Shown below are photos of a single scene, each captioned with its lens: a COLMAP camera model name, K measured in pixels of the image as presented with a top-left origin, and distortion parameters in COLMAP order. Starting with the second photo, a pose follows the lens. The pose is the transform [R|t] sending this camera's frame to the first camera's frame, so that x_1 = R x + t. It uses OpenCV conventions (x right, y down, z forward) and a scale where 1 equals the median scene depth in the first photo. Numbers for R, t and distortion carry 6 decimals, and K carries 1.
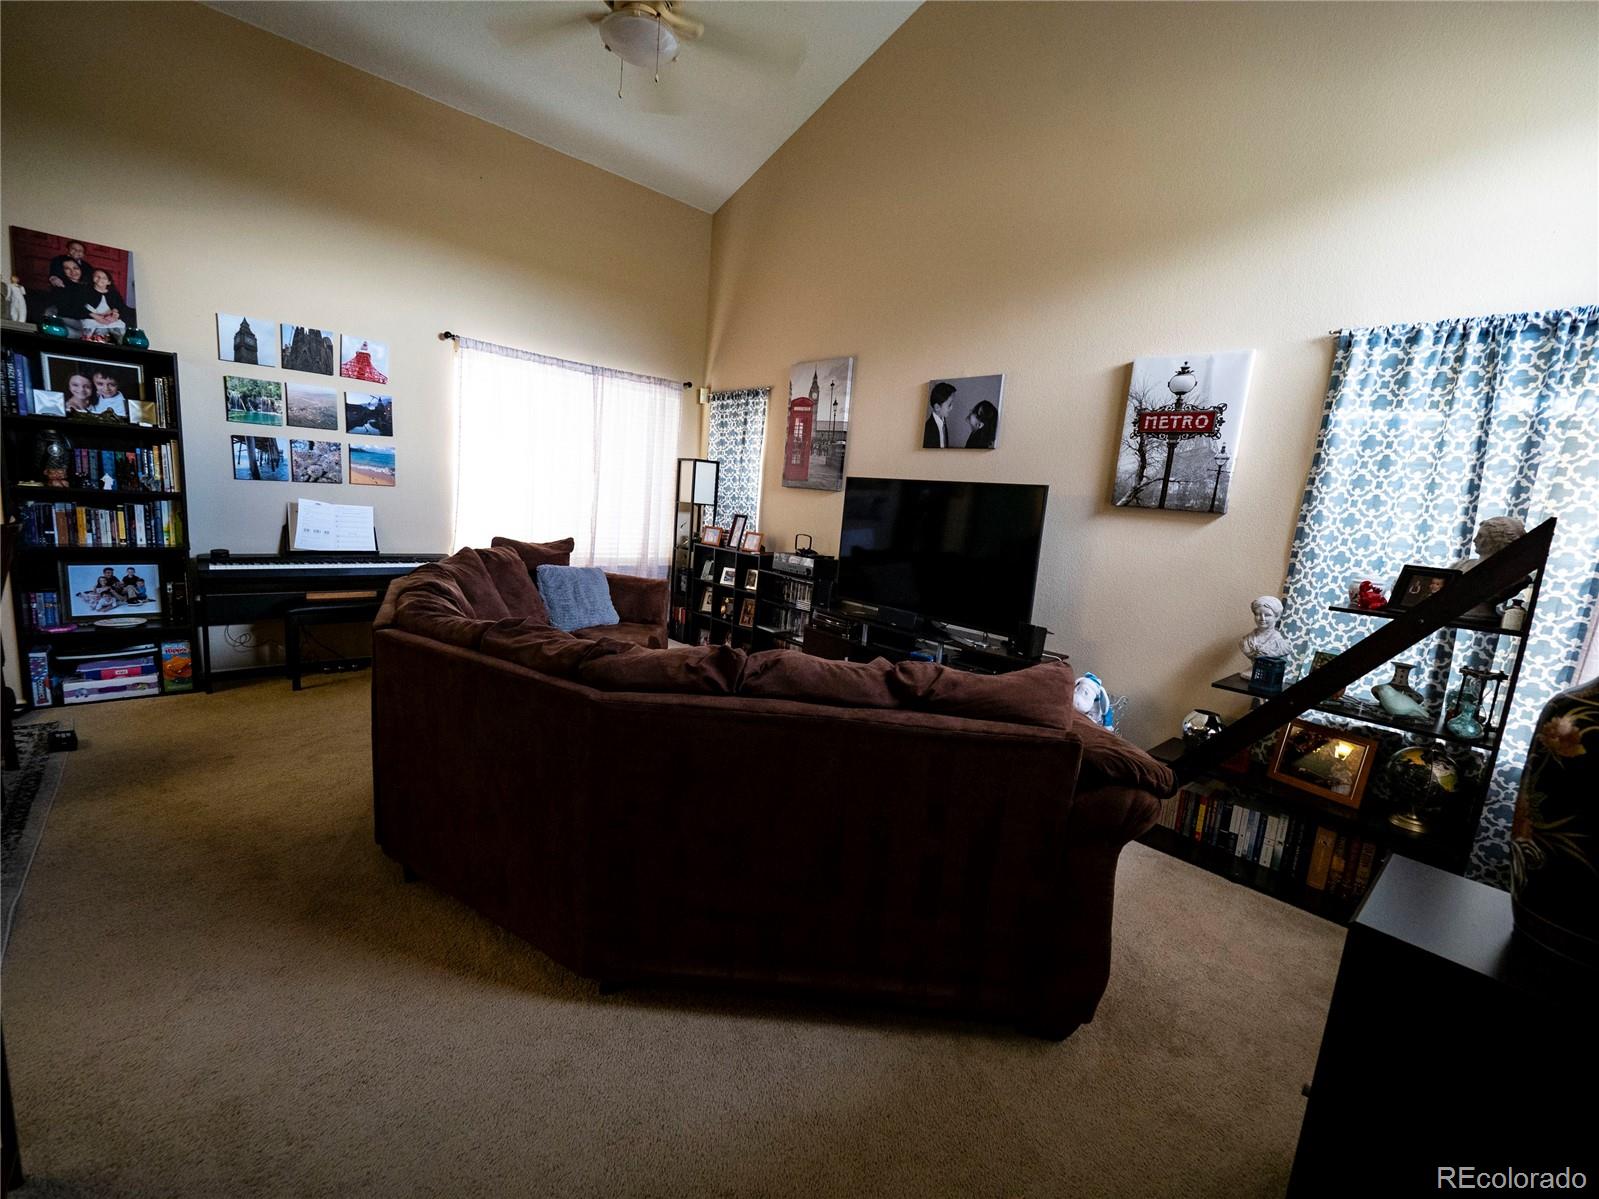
lens RADIAL K [[656.7, 0, 786.9], [0, 656.7, 596.5], [0, 0, 1]] dist [-0.009108, -0.002178]
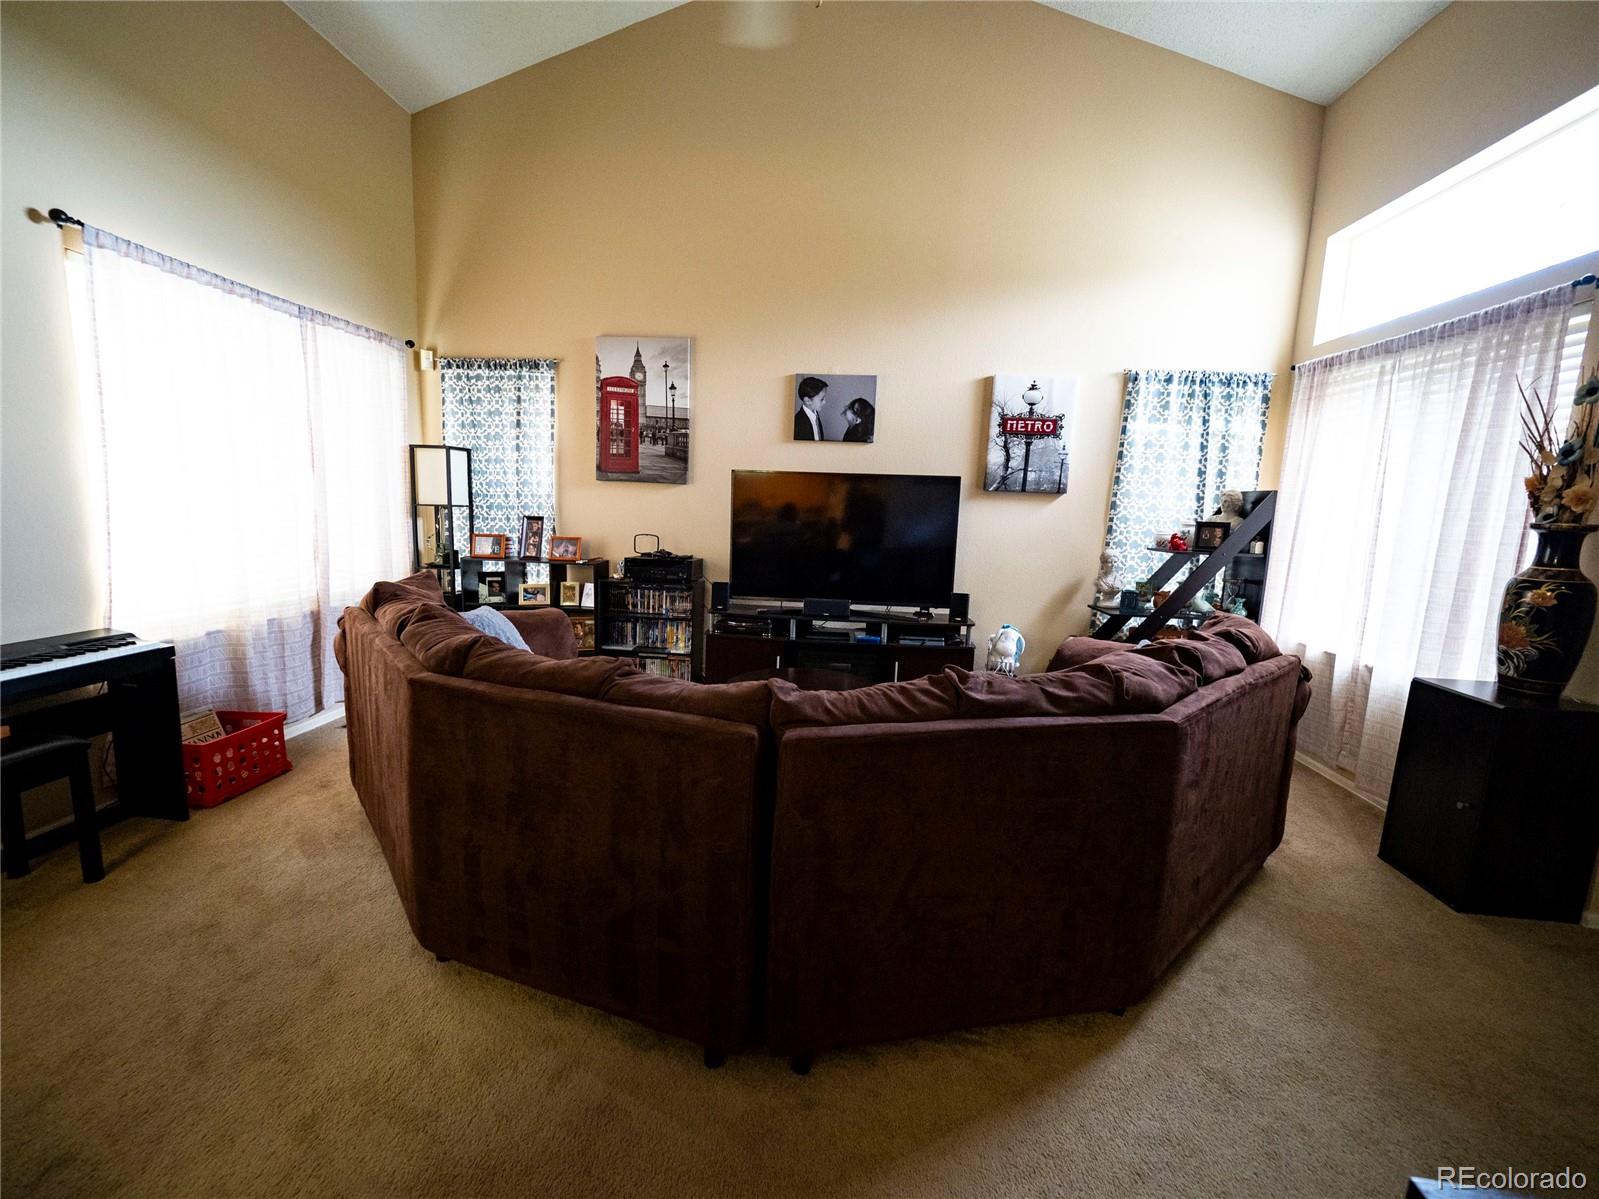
lens RADIAL K [[656.7, 0, 798.2], [0, 656.7, 600.6], [0, 0, 1]] dist [-0.009108, -0.002178]
pose [[0.735777, -0.153665, 0.659560, -0.542779], [0.126829, 0.987952, 0.088690, -0.074889], [-0.665242, 0.018396, 0.746401, 0.260160]]
